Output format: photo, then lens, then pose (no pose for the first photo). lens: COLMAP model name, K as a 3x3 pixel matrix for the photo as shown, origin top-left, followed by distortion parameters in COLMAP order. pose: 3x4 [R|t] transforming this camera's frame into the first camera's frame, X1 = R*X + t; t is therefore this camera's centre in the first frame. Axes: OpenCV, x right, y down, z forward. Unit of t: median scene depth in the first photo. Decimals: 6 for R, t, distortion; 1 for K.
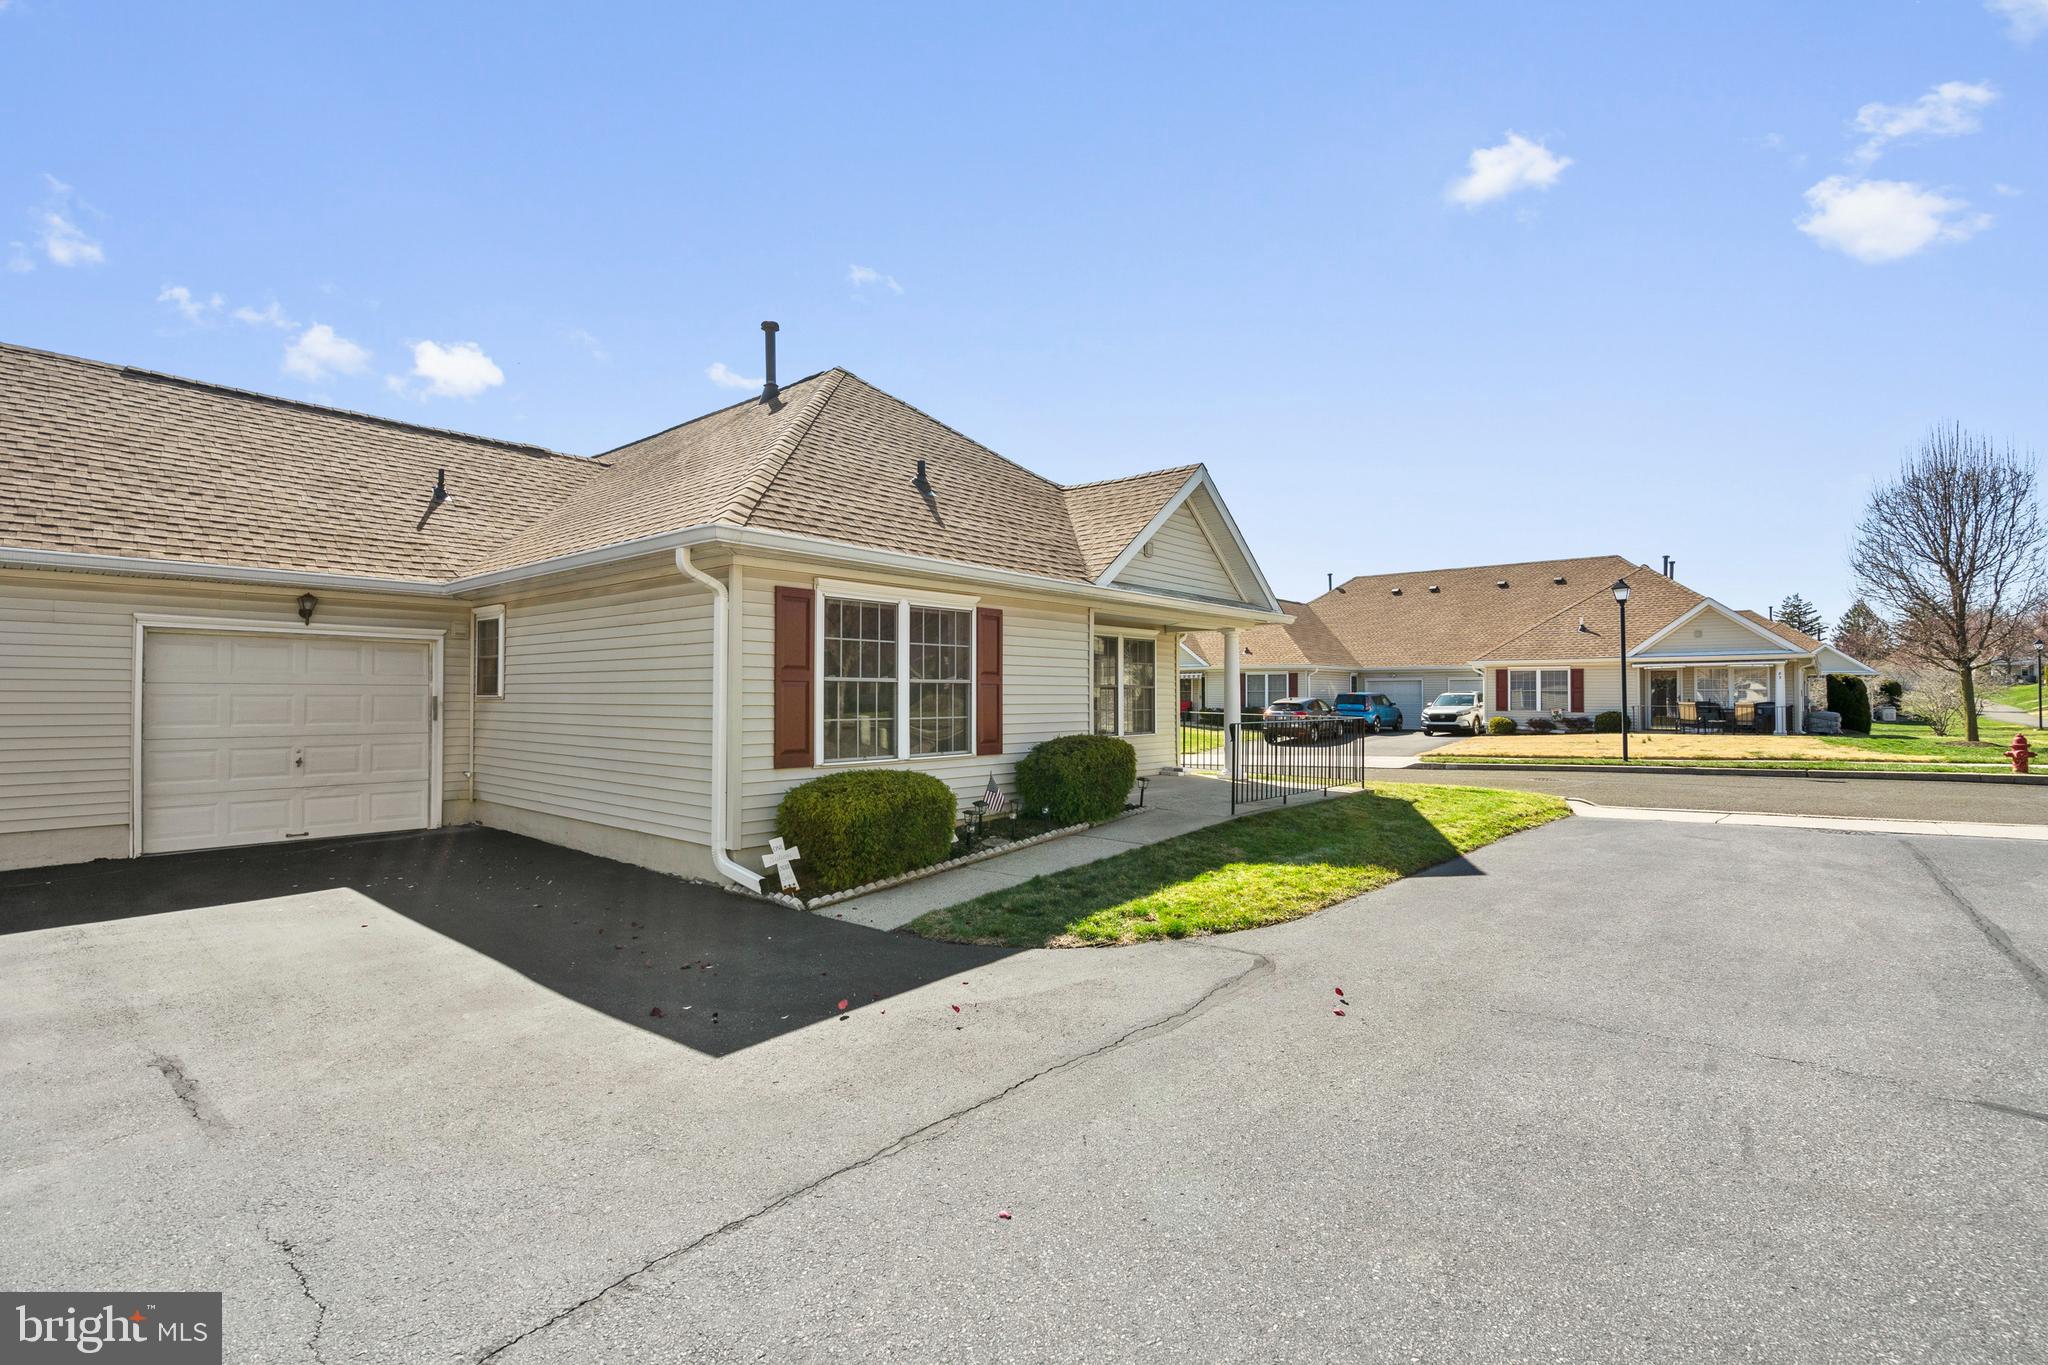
lens RADIAL K [[940.3, 0, 1024.0], [0, 940.3, 682.5], [0, 0, 1]] dist [-0.000096, -0.000009]
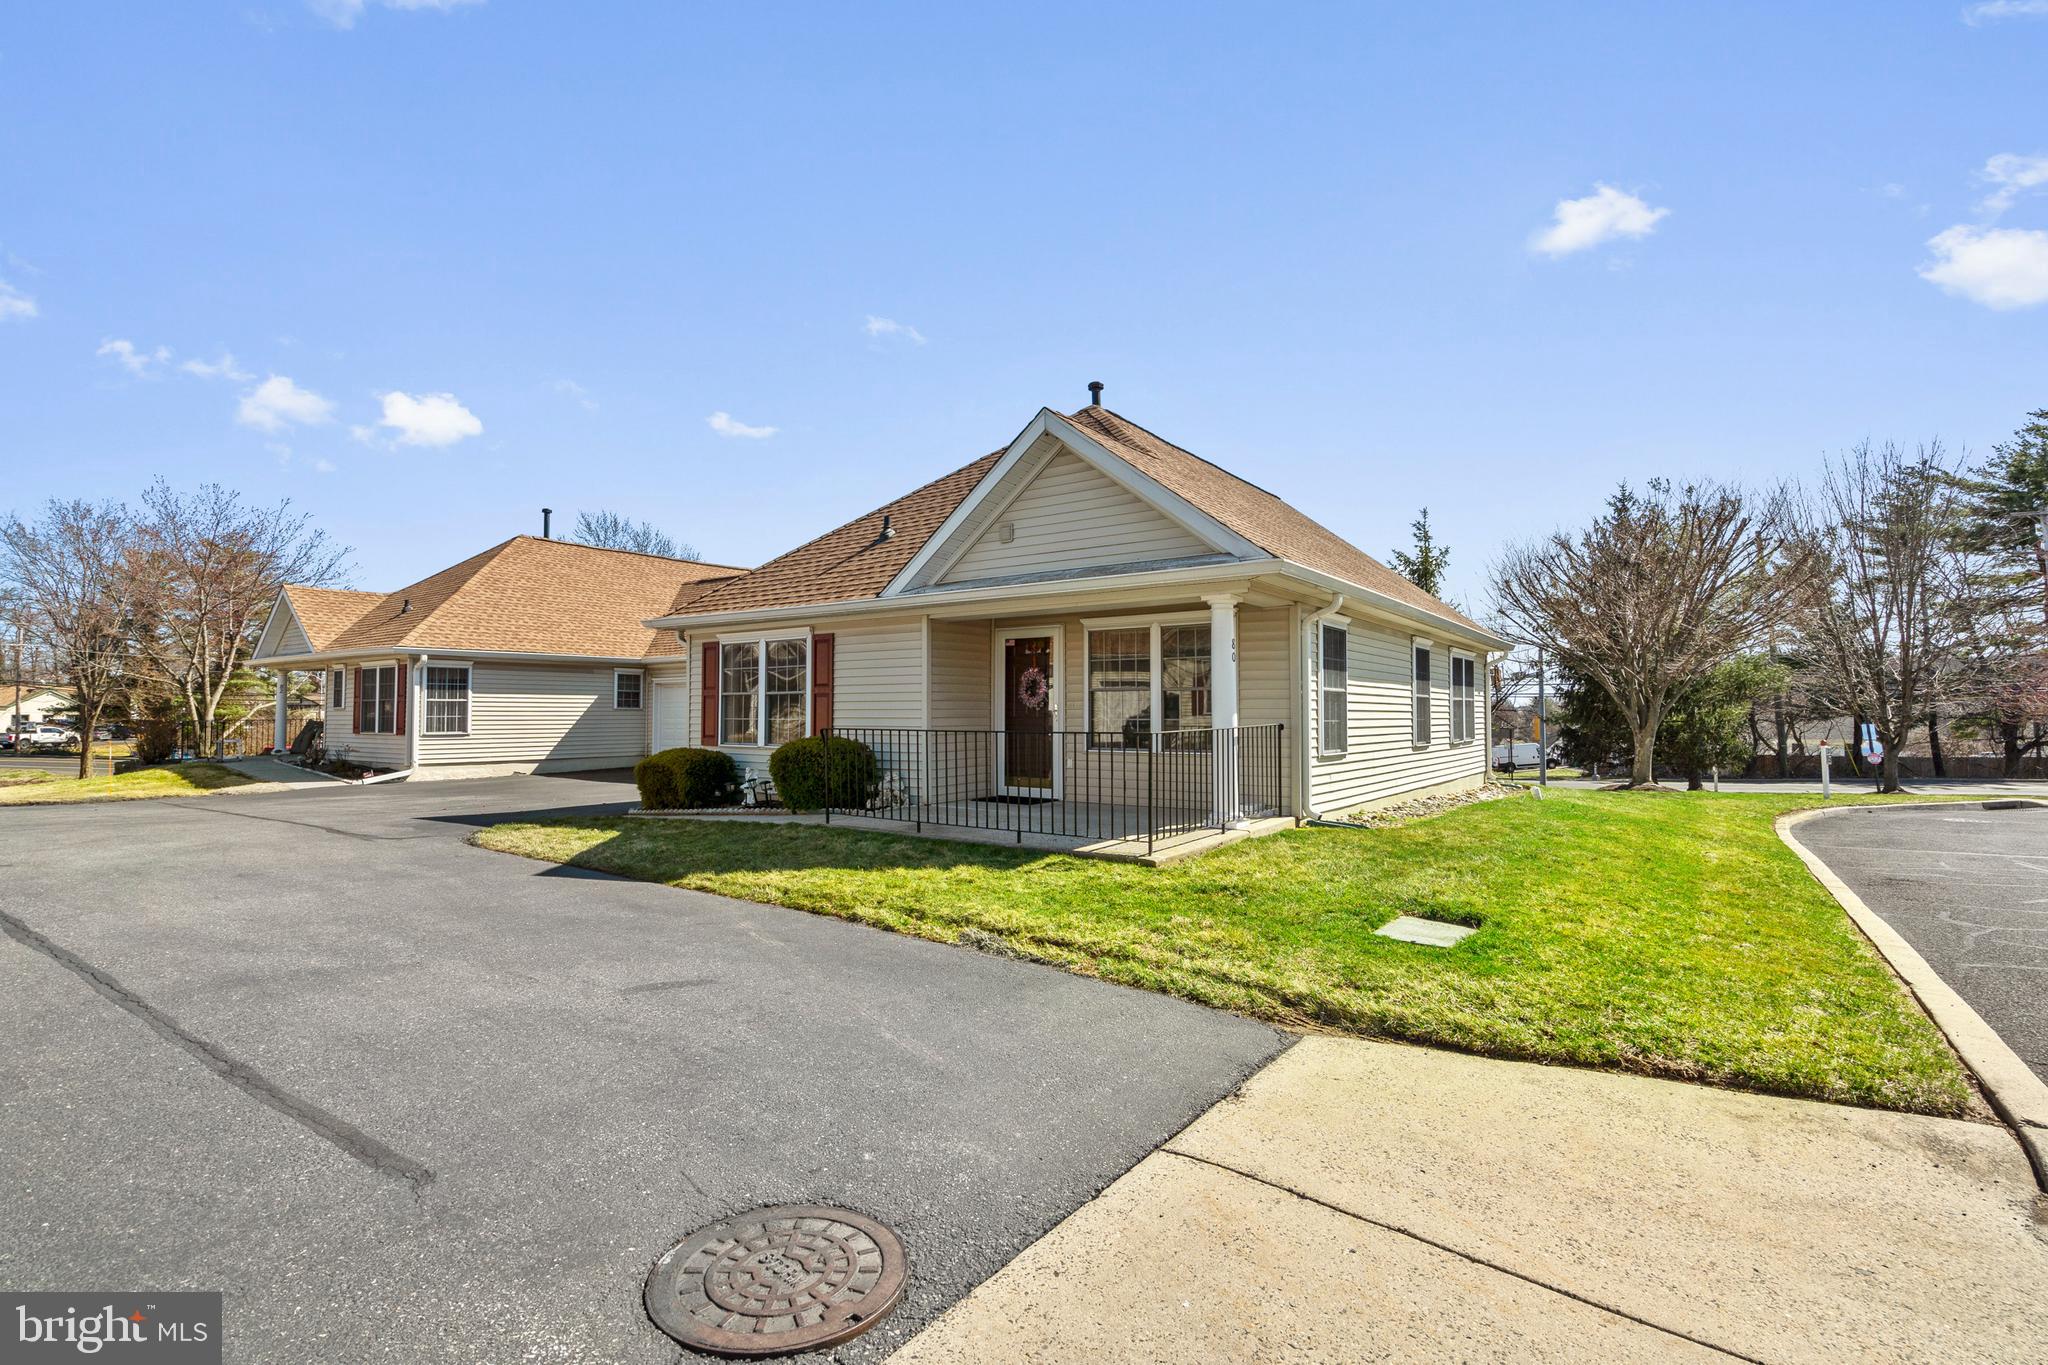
lens RADIAL K [[940.3, 0, 1024.0], [0, 940.3, 682.5], [0, 0, 1]] dist [-0.000096, -0.000009]
pose [[0.079828, -0.044386, -0.995820, 1.265539], [0.008260, 0.999003, -0.043865, 0.045204], [0.996774, -0.004724, 0.080115, 1.190362]]
